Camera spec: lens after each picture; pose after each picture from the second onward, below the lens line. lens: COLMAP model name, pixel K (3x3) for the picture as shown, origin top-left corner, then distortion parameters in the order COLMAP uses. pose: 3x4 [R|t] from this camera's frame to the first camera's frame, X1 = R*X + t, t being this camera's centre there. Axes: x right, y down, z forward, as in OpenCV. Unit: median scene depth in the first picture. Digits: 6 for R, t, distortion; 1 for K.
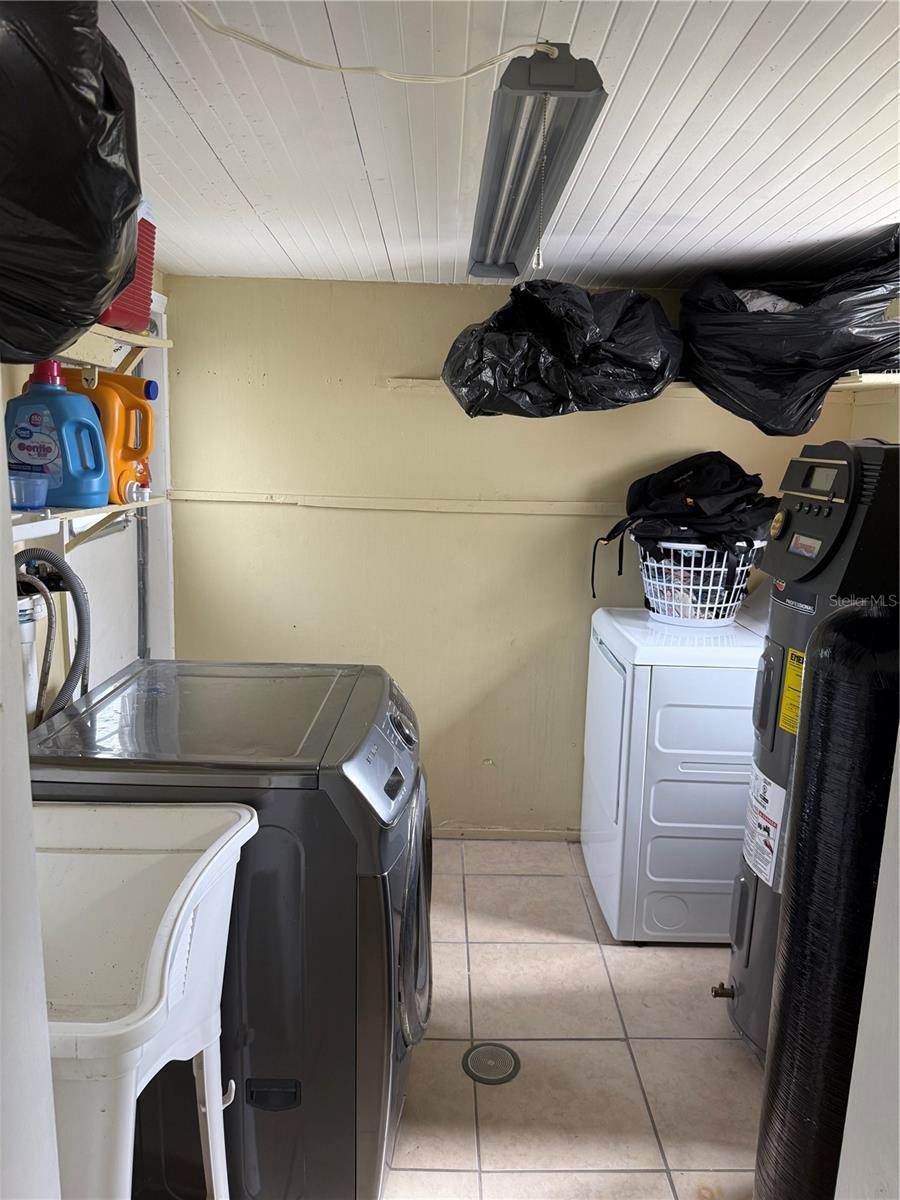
lens RADIAL K [[842.9, 0, 450.5], [0, 842.9, 604.0], [0, 0, 1]] dist [0.165394, -0.241579]
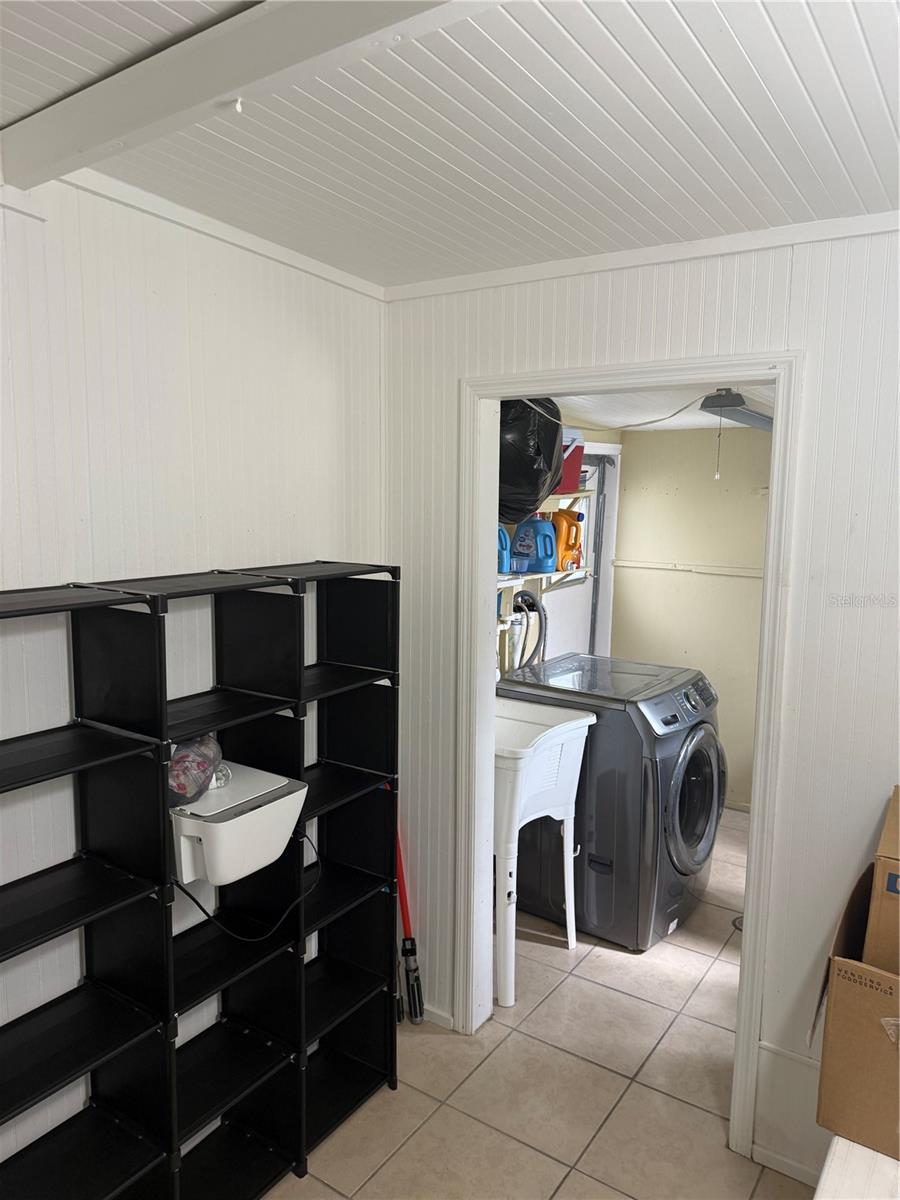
lens RADIAL K [[842.9, 0, 450.5], [0, 842.9, 604.0], [0, 0, 1]] dist [0.165394, -0.241579]
pose [[0.826435, 0.063310, -0.559462, 0.563426], [-0.098429, 0.994602, -0.032848, 0.057698], [0.554362, 0.082213, 0.828205, -0.864879]]
